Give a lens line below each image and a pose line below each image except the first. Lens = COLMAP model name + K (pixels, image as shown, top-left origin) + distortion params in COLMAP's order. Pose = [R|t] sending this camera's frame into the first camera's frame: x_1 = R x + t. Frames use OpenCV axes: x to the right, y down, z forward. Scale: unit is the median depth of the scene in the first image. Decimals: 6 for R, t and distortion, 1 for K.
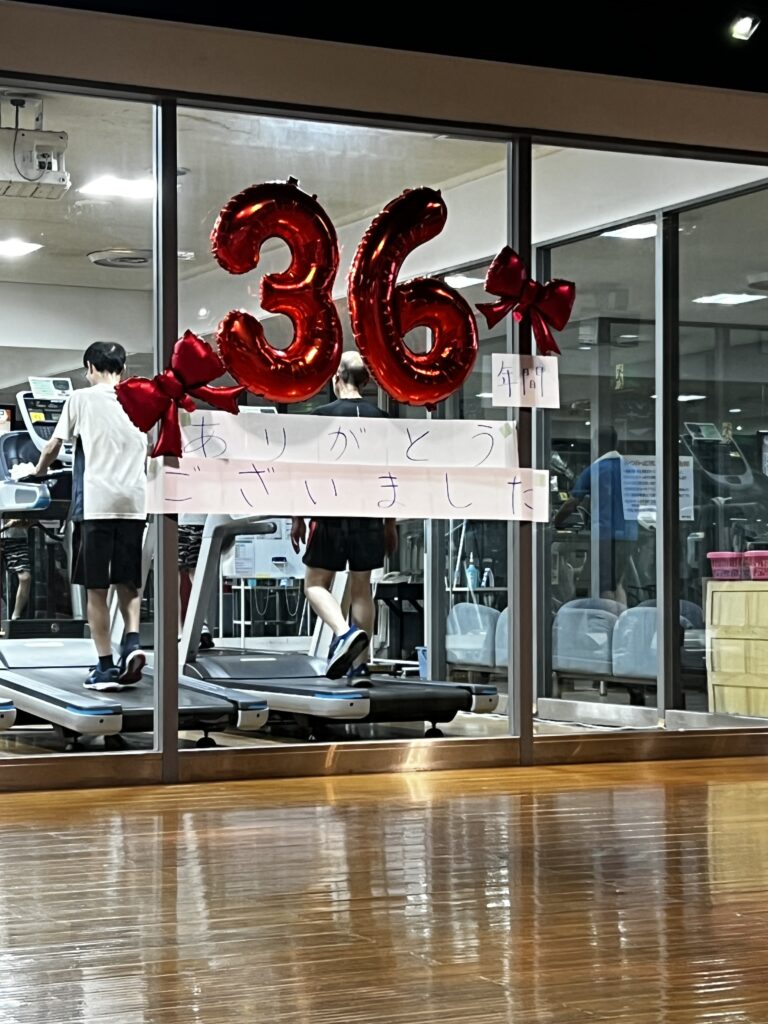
lens RADIAL K [[2203.5, 0, 384.0], [0, 2203.5, 512.0], [0, 0, 1]] dist [0.010359, 0.062991]
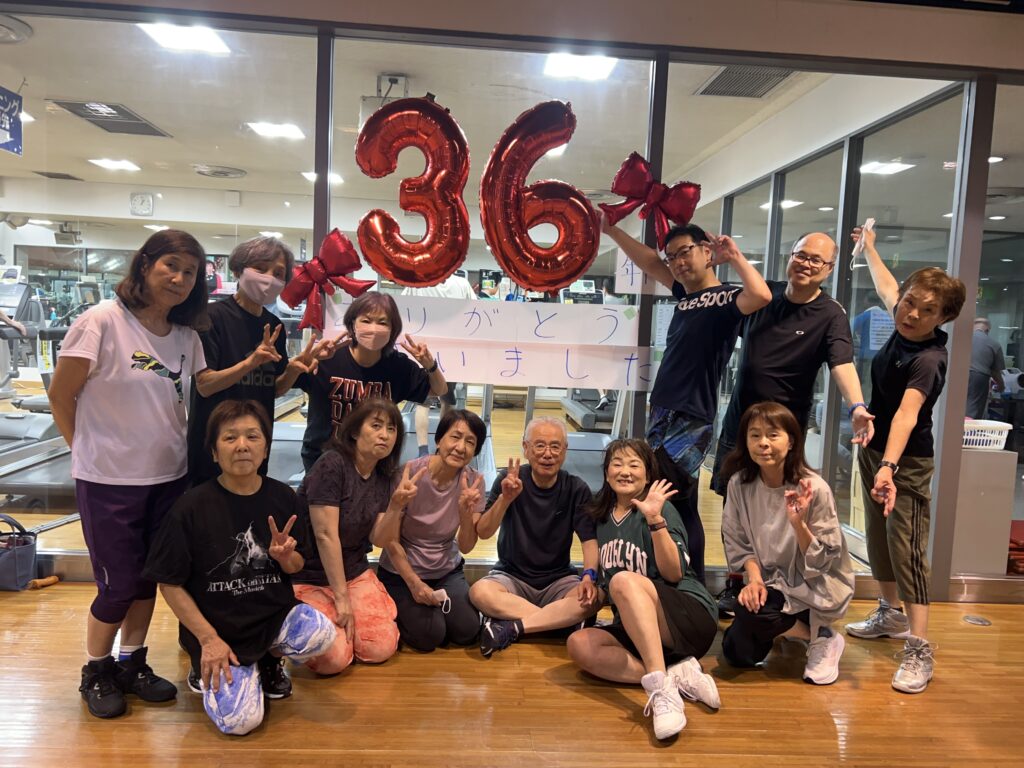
lens RADIAL K [[782.1, 0, 512.0], [0, 782.1, 384.0], [0, 0, 1]] dist [0.009517, -0.000619]
pose [[0.914566, 0.078459, -0.396754, 0.171543], [-0.036597, 0.993033, 0.112013, -0.045522], [0.402778, -0.087923, 0.911065, 0.606441]]
